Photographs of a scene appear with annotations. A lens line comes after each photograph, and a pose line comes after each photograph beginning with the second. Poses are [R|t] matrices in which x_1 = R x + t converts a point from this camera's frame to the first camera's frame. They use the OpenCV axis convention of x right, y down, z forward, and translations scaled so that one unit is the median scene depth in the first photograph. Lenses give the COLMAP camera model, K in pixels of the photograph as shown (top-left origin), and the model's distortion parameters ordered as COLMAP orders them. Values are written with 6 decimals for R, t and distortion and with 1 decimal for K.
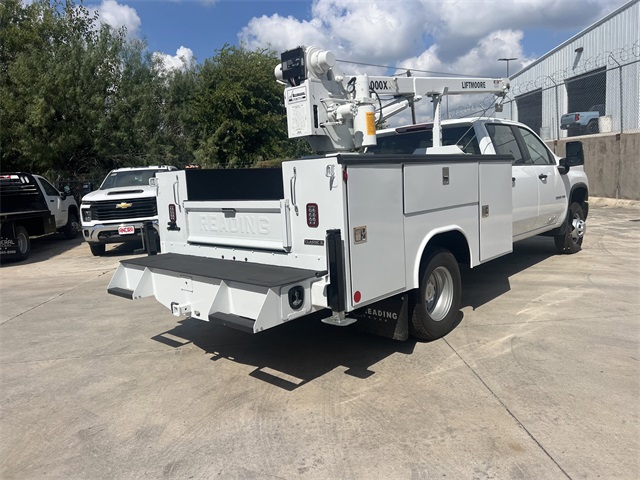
lens RADIAL K [[479.4, 0, 319.7], [0, 479.4, 238.0], [0, 0, 1]] dist [0.052304, -0.054901]
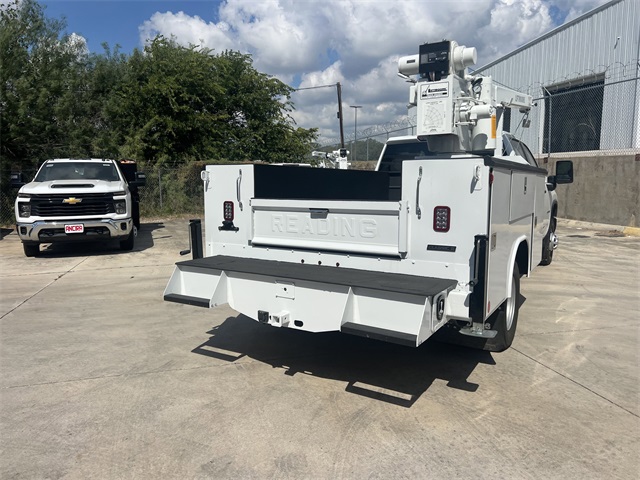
lens RADIAL K [[479.4, 0, 317.2], [0, 479.4, 236.0], [0, 0, 1]] dist [0.052304, -0.054901]
pose [[0.978939, 0.032213, 0.201597, -0.349903], [-0.028282, 0.999350, -0.022347, 0.010883], [-0.202186, 0.016175, 0.979214, 0.099123]]
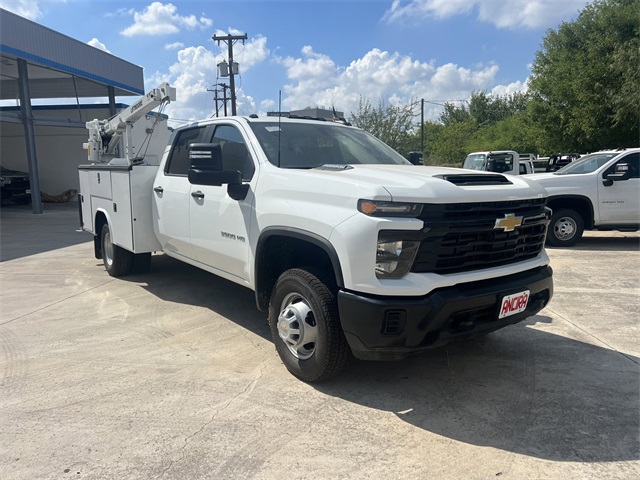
lens RADIAL K [[479.4, 0, 316.4], [0, 479.4, 243.3], [0, 0, 1]] dist [0.052304, -0.054901]
pose [[-0.185096, 0.203779, -0.961360, 1.724601], [-0.115883, 0.966913, 0.227268, -0.366278], [0.975864, 0.153472, -0.155357, 1.966076]]
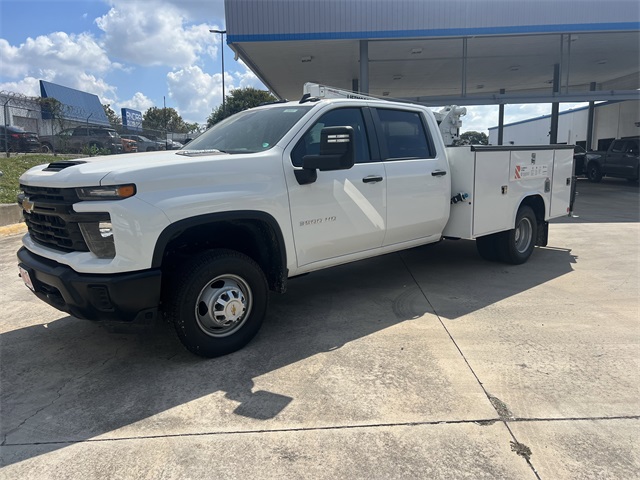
lens RADIAL K [[479.4, 0, 324.7], [0, 479.4, 243.1], [0, 0, 1]] dist [0.052304, -0.054901]
pose [[-0.993755, 0.061694, 0.092979, 0.353950], [0.086691, 0.951494, 0.295201, -0.402957], [-0.070257, 0.301418, -0.950900, 2.921499]]
